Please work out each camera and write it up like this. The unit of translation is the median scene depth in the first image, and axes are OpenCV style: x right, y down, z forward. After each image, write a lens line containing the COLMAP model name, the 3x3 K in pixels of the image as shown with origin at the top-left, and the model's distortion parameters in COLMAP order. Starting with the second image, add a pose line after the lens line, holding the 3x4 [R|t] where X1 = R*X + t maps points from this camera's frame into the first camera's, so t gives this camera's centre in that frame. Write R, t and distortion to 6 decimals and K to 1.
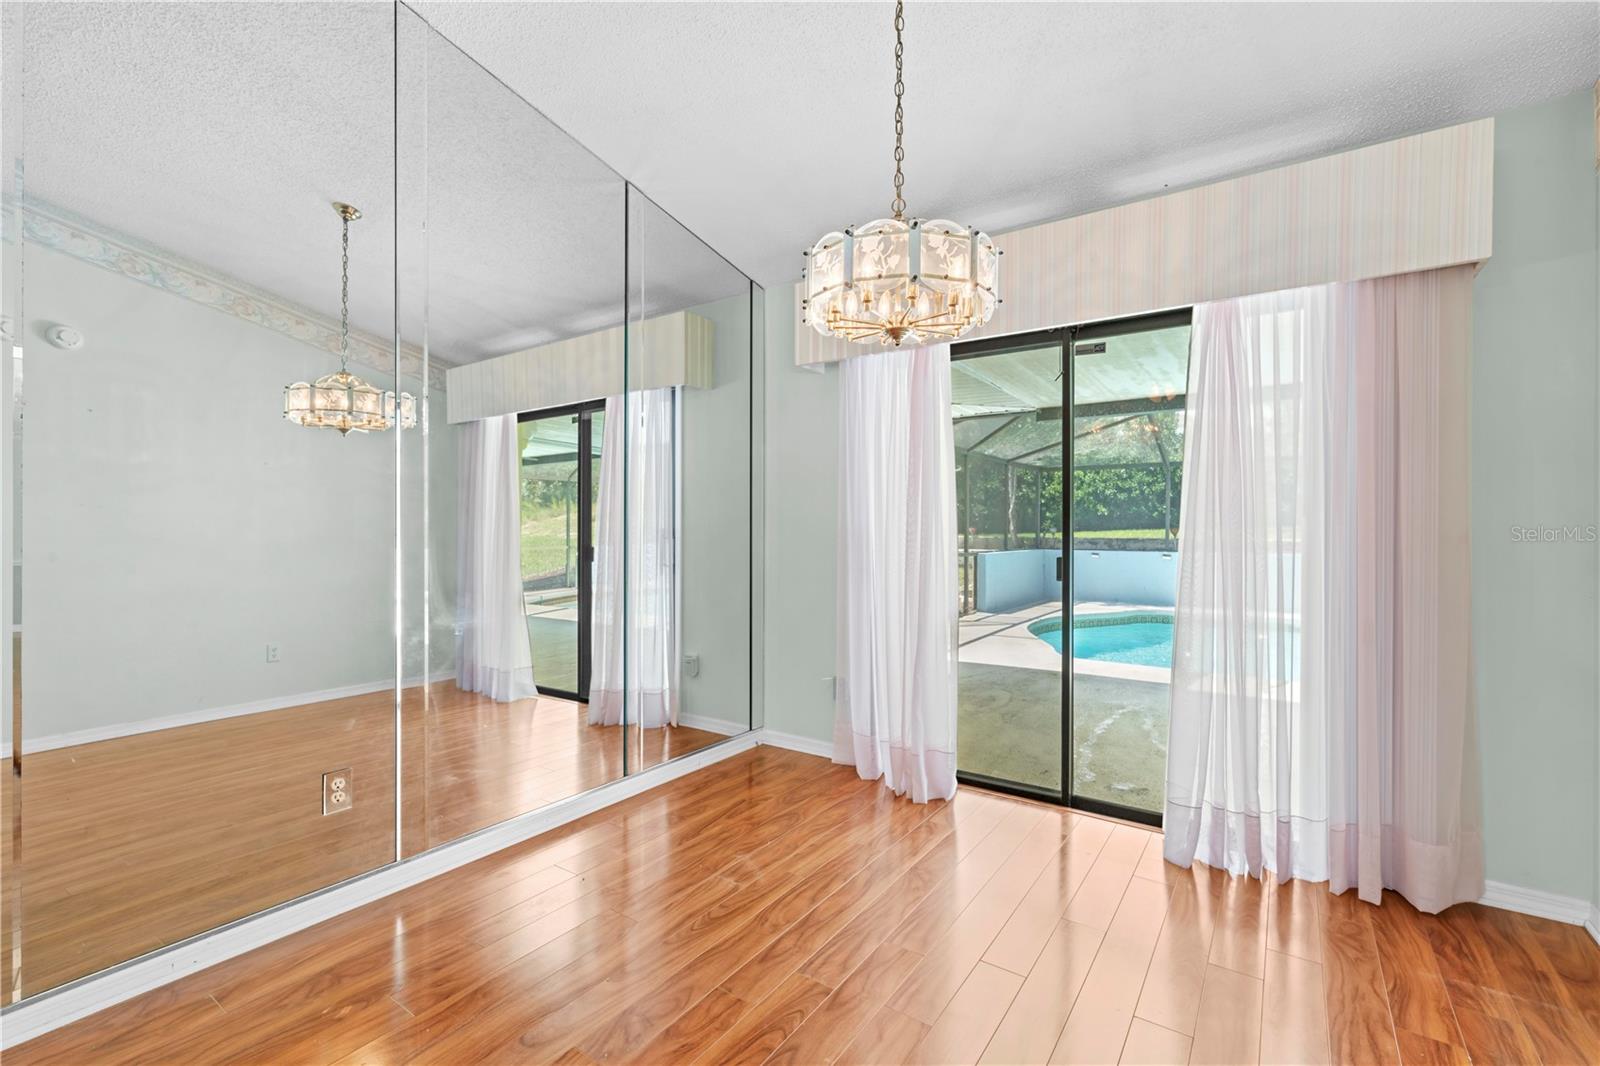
lens RADIAL K [[702.0, 0, 805.7], [0, 702.0, 531.4], [0, 0, 1]] dist [0.000676, -0.000220]
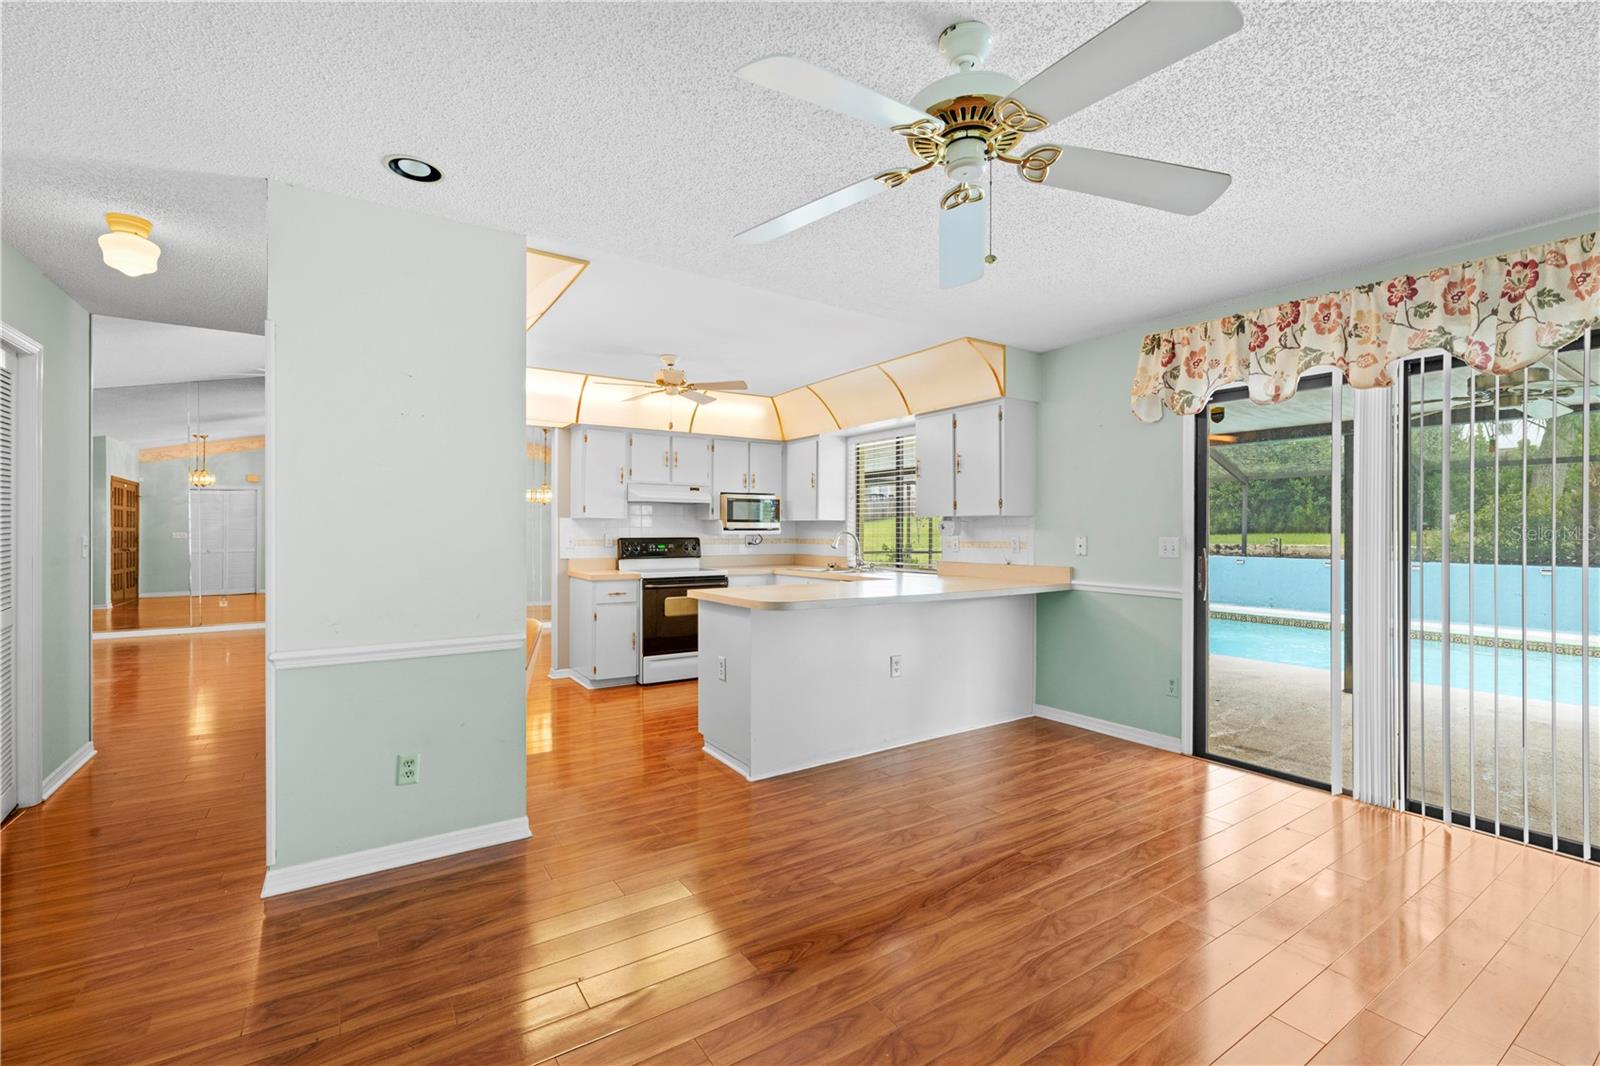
lens RADIAL K [[702.0, 0, 804.4], [0, 702.0, 526.6], [0, 0, 1]] dist [0.000676, -0.000220]
pose [[0.926080, -0.002310, -0.377320, 1.607539], [-0.000376, 0.999975, -0.007045, -0.027498], [0.377326, 0.006666, 0.926056, -1.452302]]
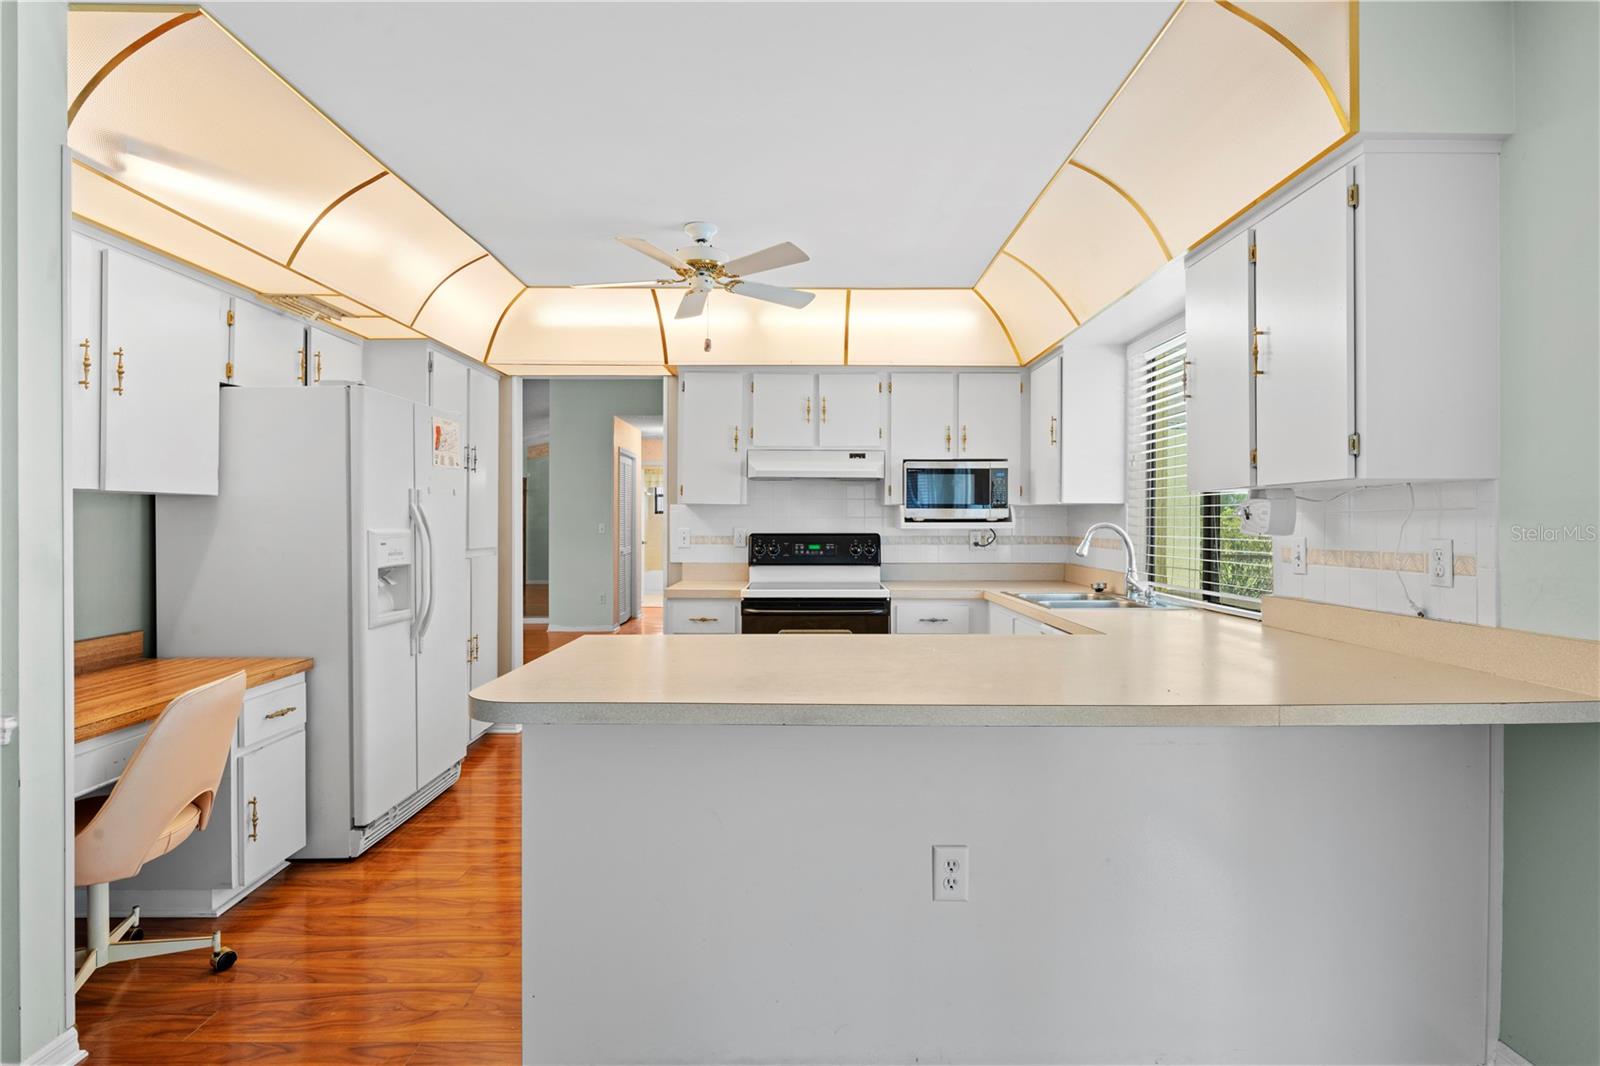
lens RADIAL K [[815.5, 0, 805.4], [0, 815.5, 521.0], [0, 0, 1]] dist [0.000499, -0.000052]
pose [[0.567914, -0.001196, -0.823087, 1.693891], [-0.001614, 0.999995, -0.002567, -0.029062], [0.823086, 0.002787, 0.567909, -0.634819]]
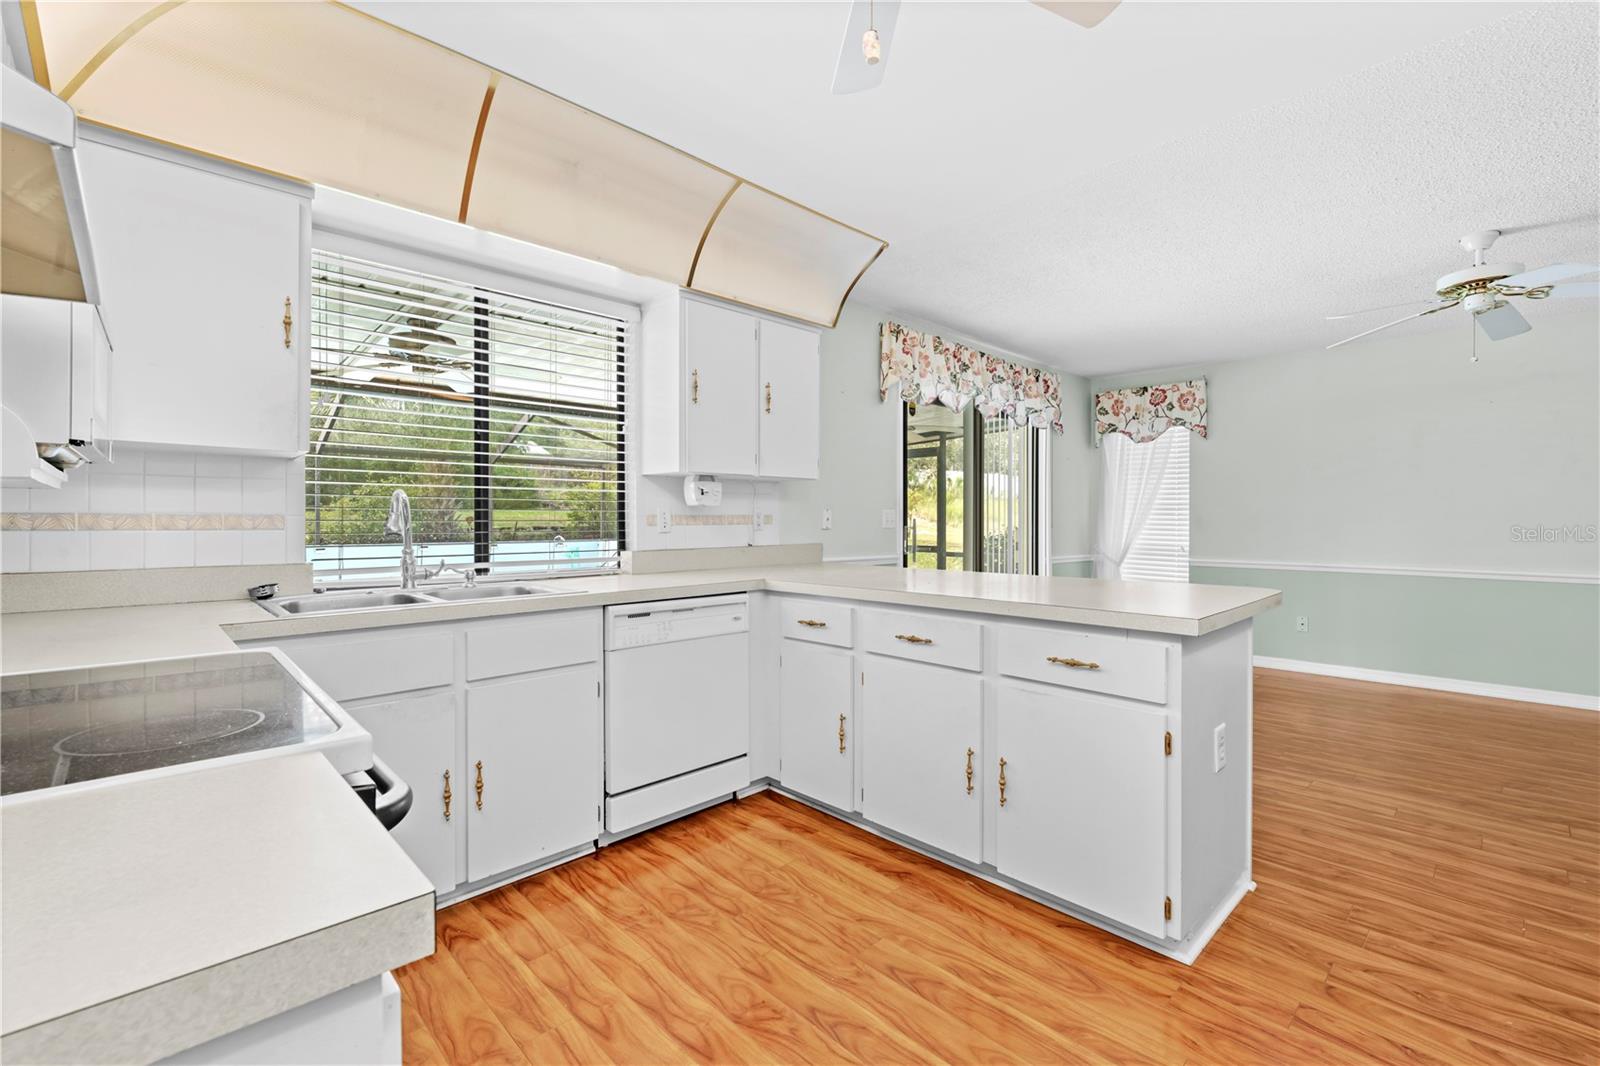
lens RADIAL K [[702.0, 0, 806.2], [0, 702.0, 525.3], [0, 0, 1]] dist [0.000676, -0.000220]
pose [[0.195601, -0.006741, 0.980660, 0.368472], [0.000654, 0.999977, 0.006743, 0.002766], [-0.980683, -0.000678, 0.195601, -0.183385]]
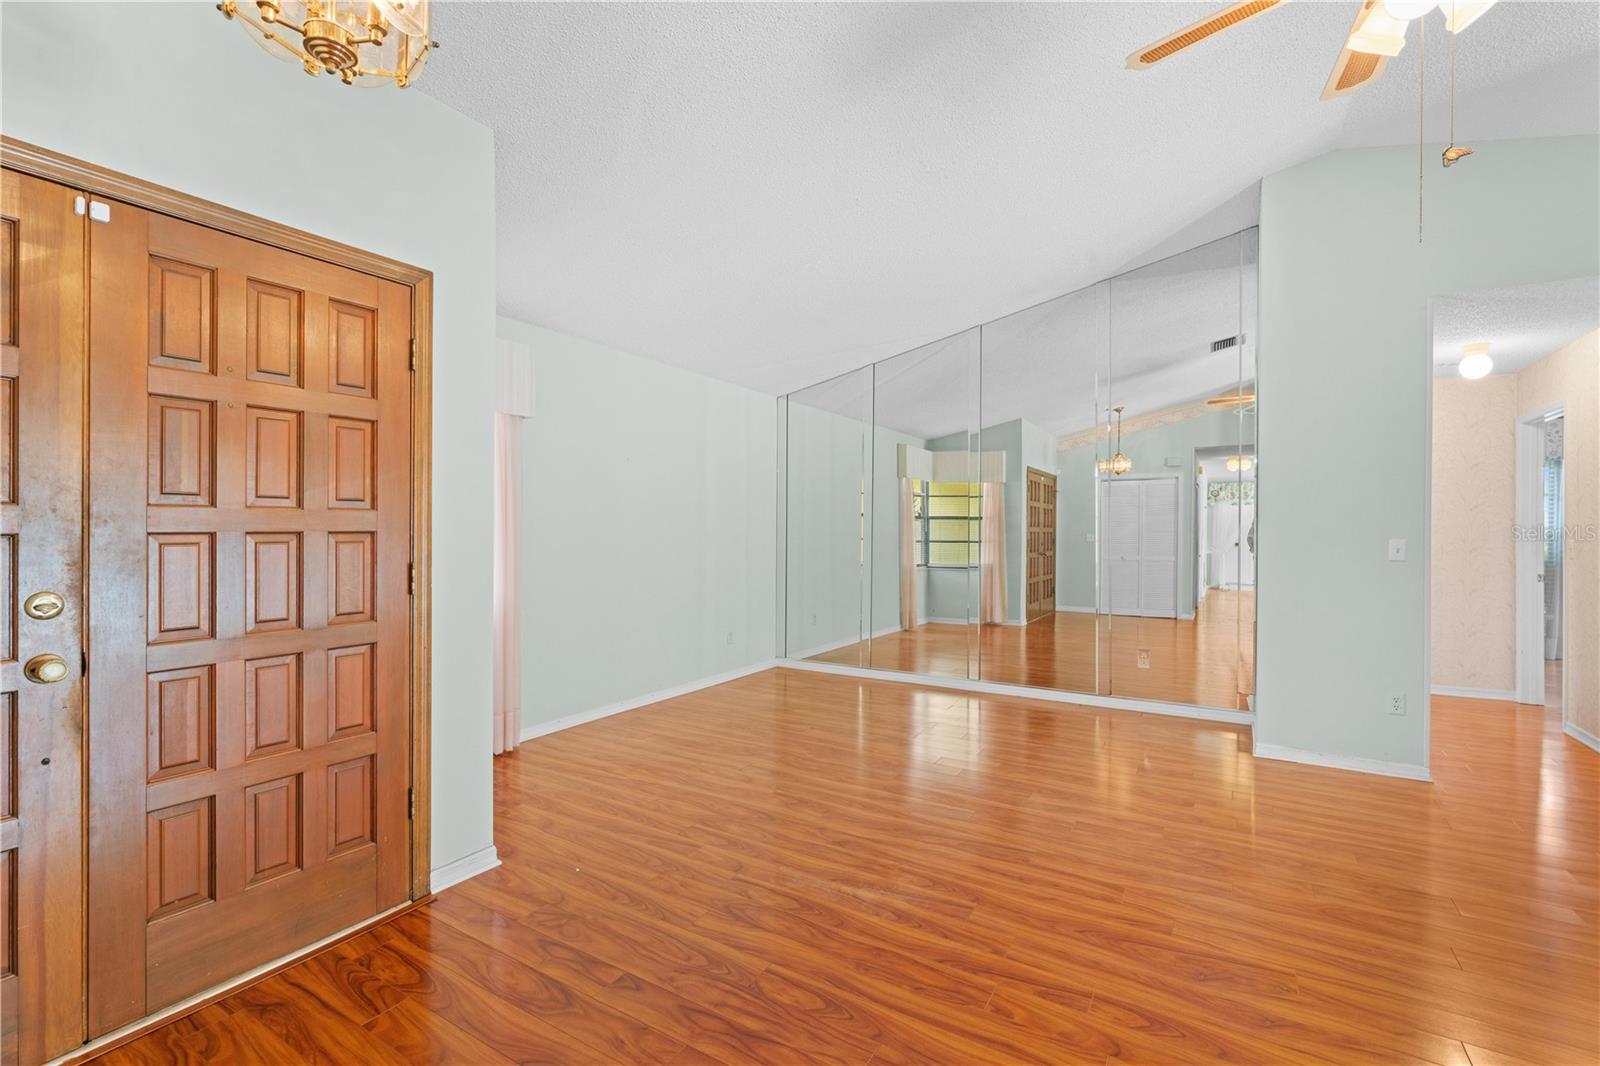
lens RADIAL K [[702.0, 0, 806.7], [0, 702.0, 530.2], [0, 0, 1]] dist [0.000676, -0.000220]
pose [[0.055029, 0.001497, -0.998484, 0.009320], [-0.008740, 0.999961, 0.001018, -0.030833], [0.998447, 0.008670, 0.055040, -0.616273]]
